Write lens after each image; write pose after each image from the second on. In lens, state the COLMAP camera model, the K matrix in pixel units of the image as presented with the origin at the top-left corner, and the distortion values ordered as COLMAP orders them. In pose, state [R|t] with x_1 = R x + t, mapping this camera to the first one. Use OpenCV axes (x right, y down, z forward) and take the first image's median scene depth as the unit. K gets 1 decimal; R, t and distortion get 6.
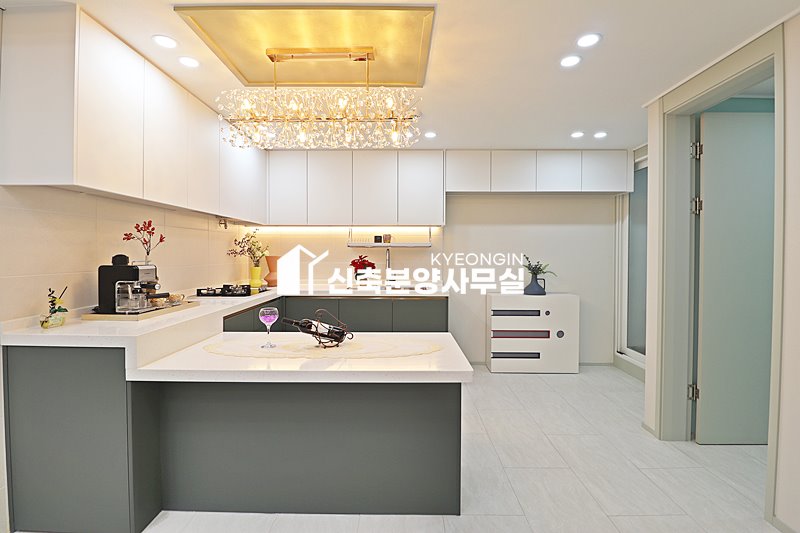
lens RADIAL K [[370.1, 0, 405.2], [0, 370.1, 257.9], [0, 0, 1]] dist [-0.000557, -0.014142]
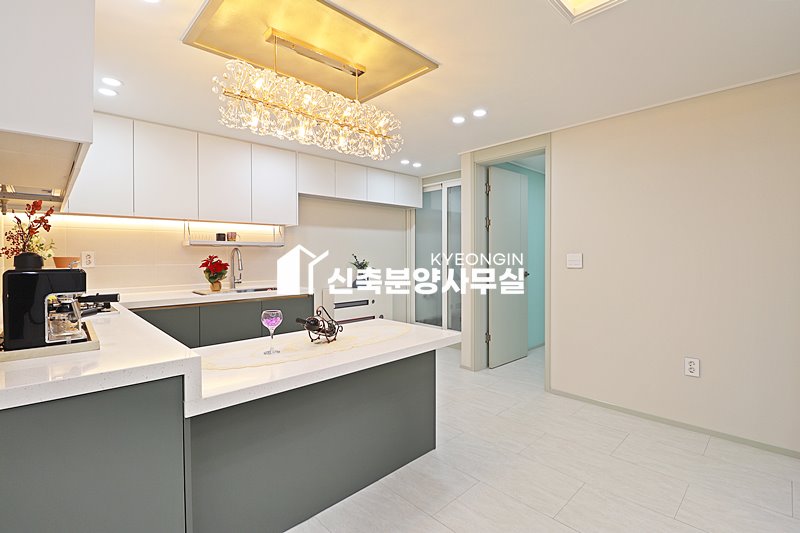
lens RADIAL K [[370.1, 0, 405.2], [0, 370.1, 257.9], [0, 0, 1]] dist [-0.000557, -0.014142]
pose [[0.710215, -0.011716, 0.703887, -0.420130], [0.014947, 0.999887, 0.001562, 0.005083], [-0.703826, 0.009412, 0.710310, 0.062292]]
